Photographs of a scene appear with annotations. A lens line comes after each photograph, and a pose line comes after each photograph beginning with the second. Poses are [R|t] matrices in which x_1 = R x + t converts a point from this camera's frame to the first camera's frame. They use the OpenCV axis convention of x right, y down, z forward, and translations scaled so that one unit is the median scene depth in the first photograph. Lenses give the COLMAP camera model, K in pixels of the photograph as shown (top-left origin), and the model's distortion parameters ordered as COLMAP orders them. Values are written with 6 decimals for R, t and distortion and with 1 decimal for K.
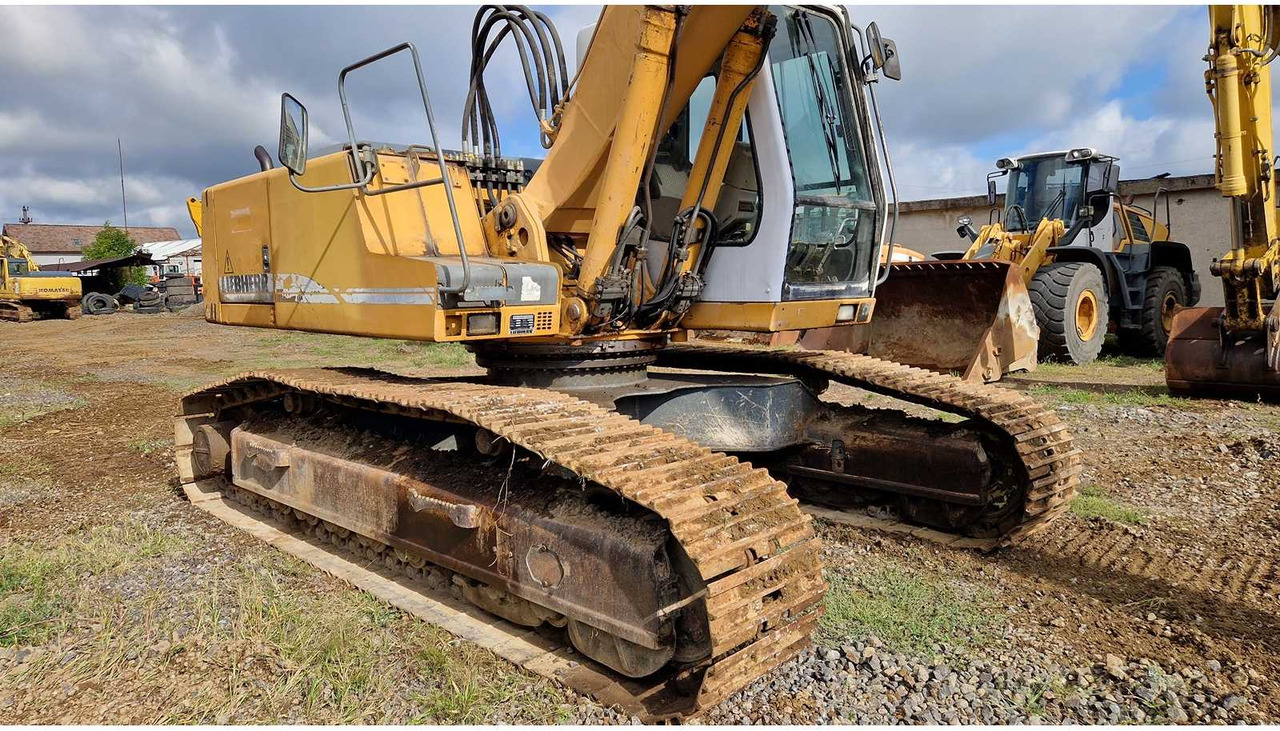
lens RADIAL K [[851.6, 0, 640.1], [0, 851.6, 360.3], [0, 0, 1]] dist [0.086347, -0.076024]
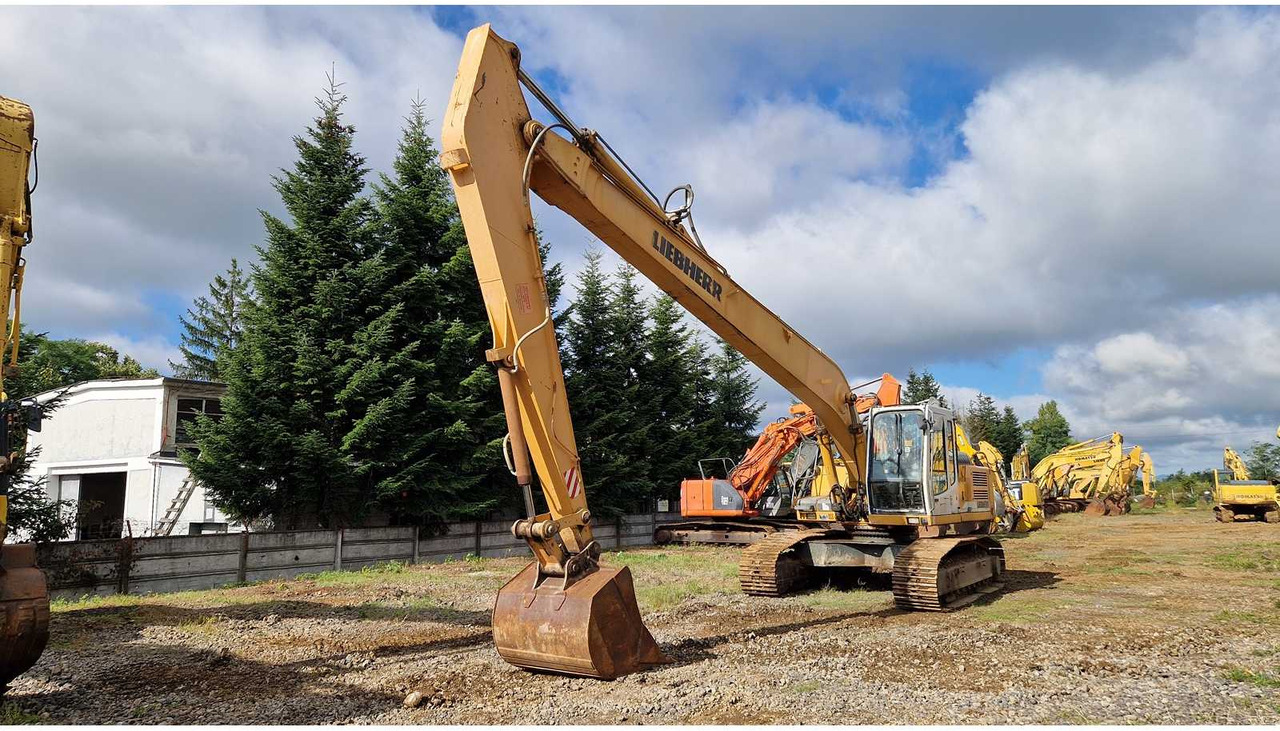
lens RADIAL K [[851.6, 0, 630.6], [0, 851.6, 361.3], [0, 0, 1]] dist [0.086347, -0.076024]
pose [[0.198440, -0.130259, -0.971419, 2.692330], [-0.090991, 0.984400, -0.150587, -0.058992], [0.975880, 0.118273, 0.183492, -0.403281]]
